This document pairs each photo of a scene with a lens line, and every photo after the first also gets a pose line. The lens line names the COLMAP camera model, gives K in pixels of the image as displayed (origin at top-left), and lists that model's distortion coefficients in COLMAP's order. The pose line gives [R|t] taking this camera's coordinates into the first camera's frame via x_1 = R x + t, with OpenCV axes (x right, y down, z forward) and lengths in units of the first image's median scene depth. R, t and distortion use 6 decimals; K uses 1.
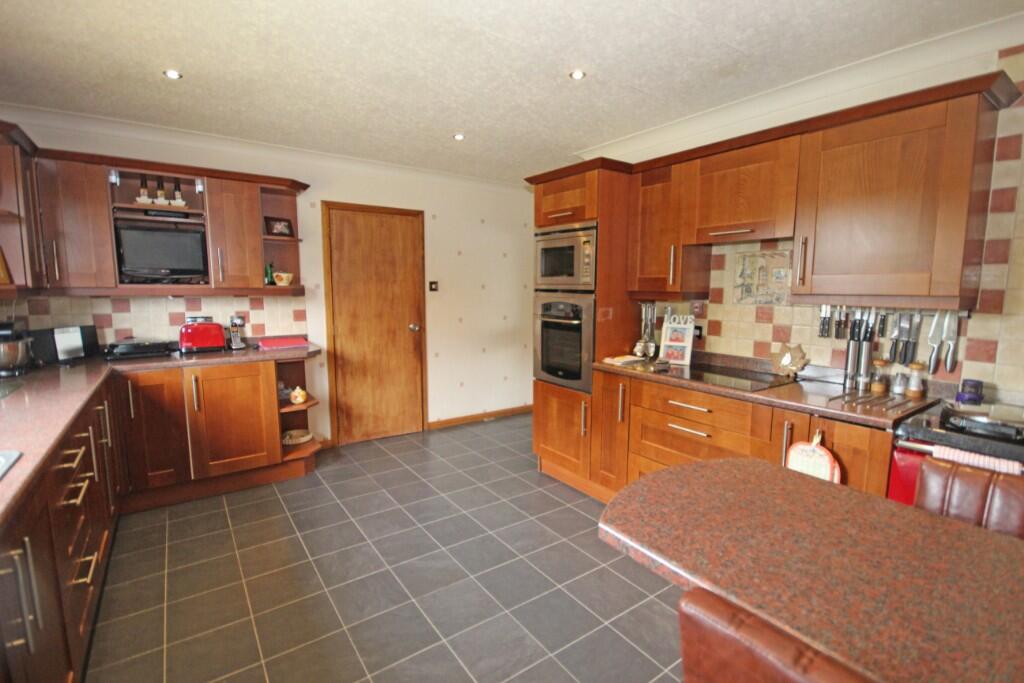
lens RADIAL K [[469.2, 0, 522.7], [0, 469.2, 344.8], [0, 0, 1]] dist [-0.003000, -0.002708]
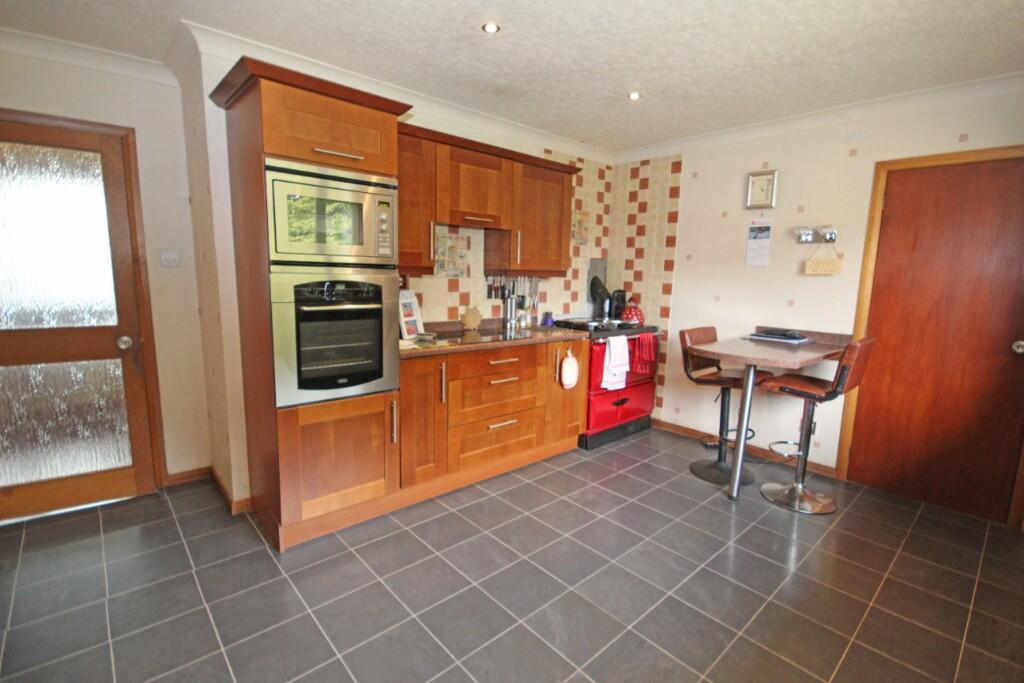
lens RADIAL K [[469.2, 0, 521.4], [0, 469.2, 343.7], [0, 0, 1]] dist [-0.003000, -0.002708]
pose [[-0.106304, -0.164866, 0.980571, -0.764967], [0.093627, 0.980117, 0.174940, -0.114096], [-0.989916, 0.110404, -0.088755, 0.949131]]
